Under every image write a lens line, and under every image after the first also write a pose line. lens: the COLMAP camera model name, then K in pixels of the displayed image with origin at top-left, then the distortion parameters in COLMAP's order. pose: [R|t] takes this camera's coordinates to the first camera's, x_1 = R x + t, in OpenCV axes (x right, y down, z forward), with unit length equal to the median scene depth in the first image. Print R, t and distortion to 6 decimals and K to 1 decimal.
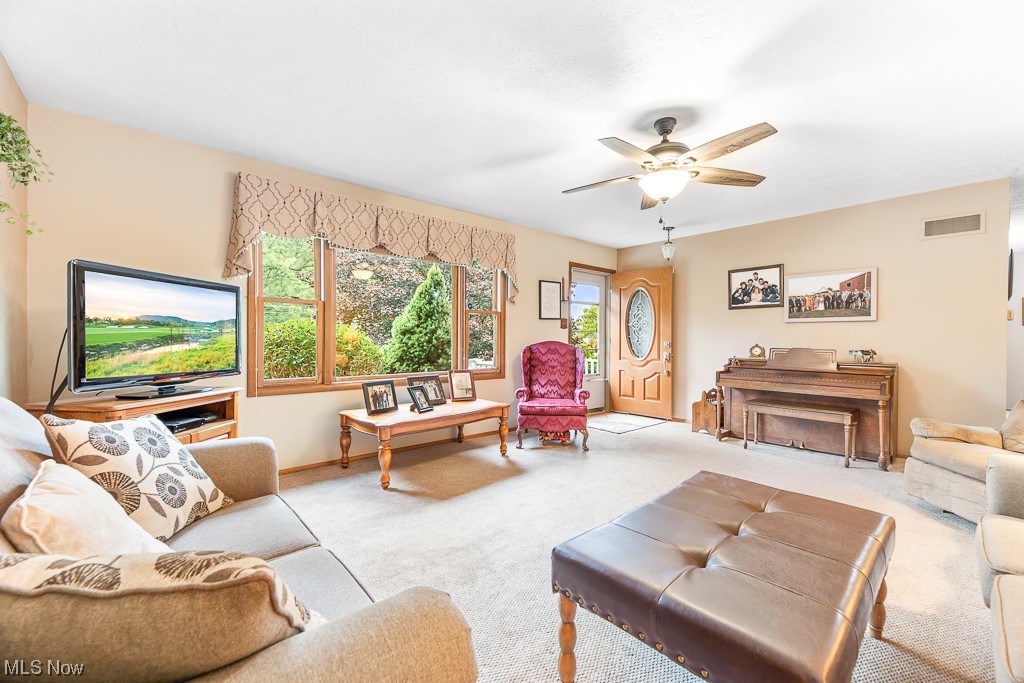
lens RADIAL K [[417.0, 0, 514.8], [0, 417.0, 339.4], [0, 0, 1]] dist [0.000035, -0.001787]
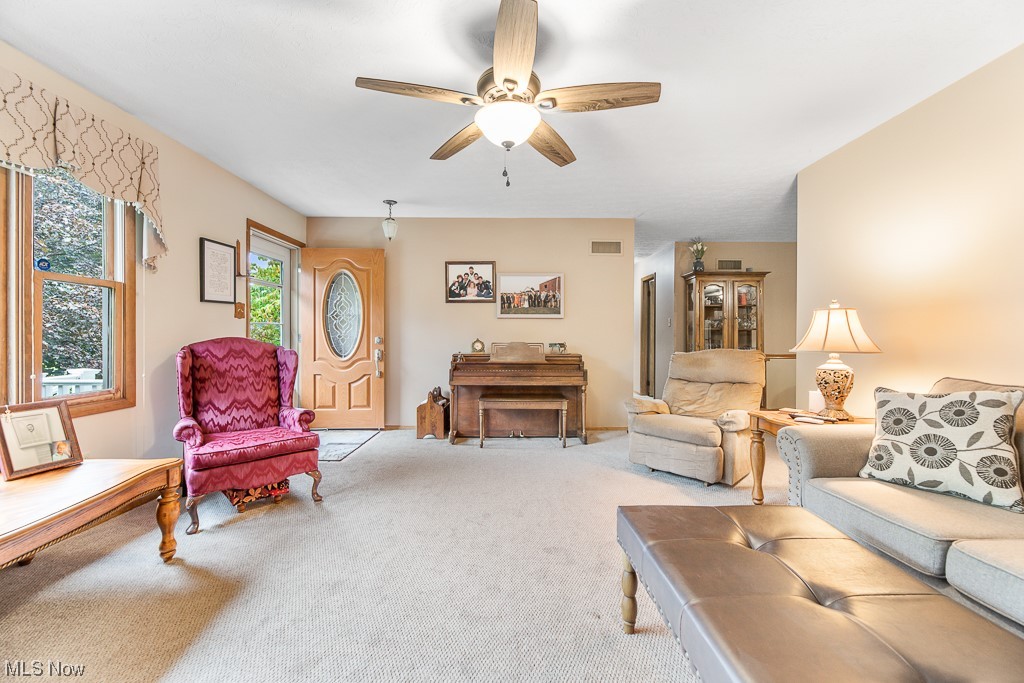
lens RADIAL K [[417.0, 0, 513.9], [0, 417.0, 335.9], [0, 0, 1]] dist [0.000035, -0.001787]
pose [[0.658302, -0.004411, 0.752741, -0.116925], [0.001924, 0.999989, 0.004177, 0.000099], [-0.752751, -0.001301, 0.658304, 0.303901]]
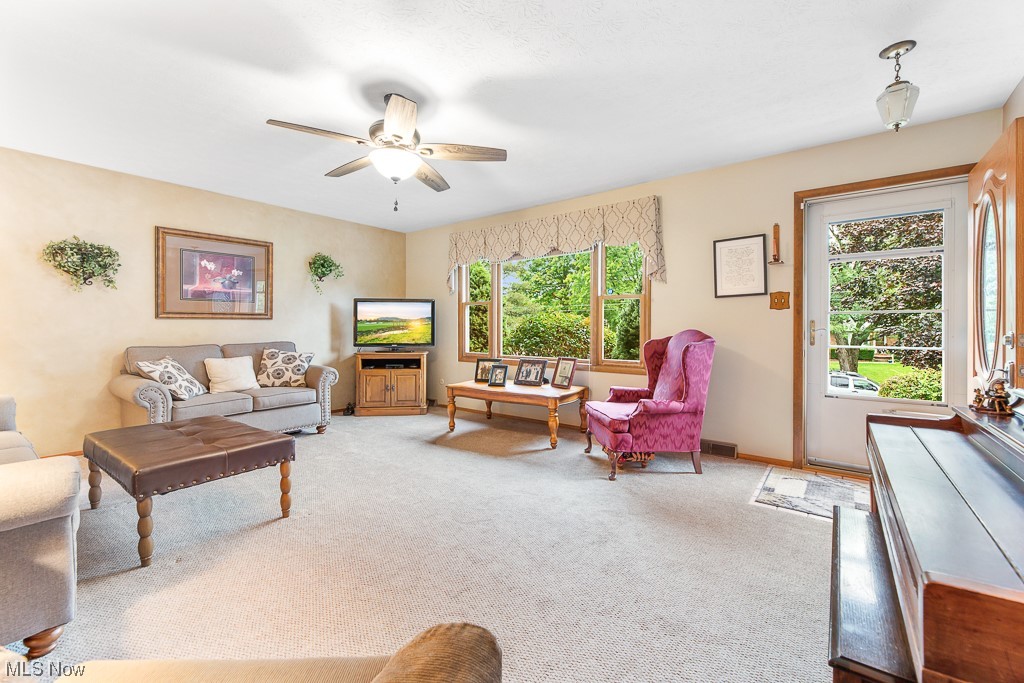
lens RADIAL K [[417.0, 0, 518.6], [0, 417.0, 335.0], [0, 0, 1]] dist [0.000035, -0.001787]
pose [[0.216606, 0.006484, -0.976238, 0.789447], [-0.002453, 0.999978, 0.006097, 0.011559], [0.976256, 0.001074, 0.216617, 0.634659]]
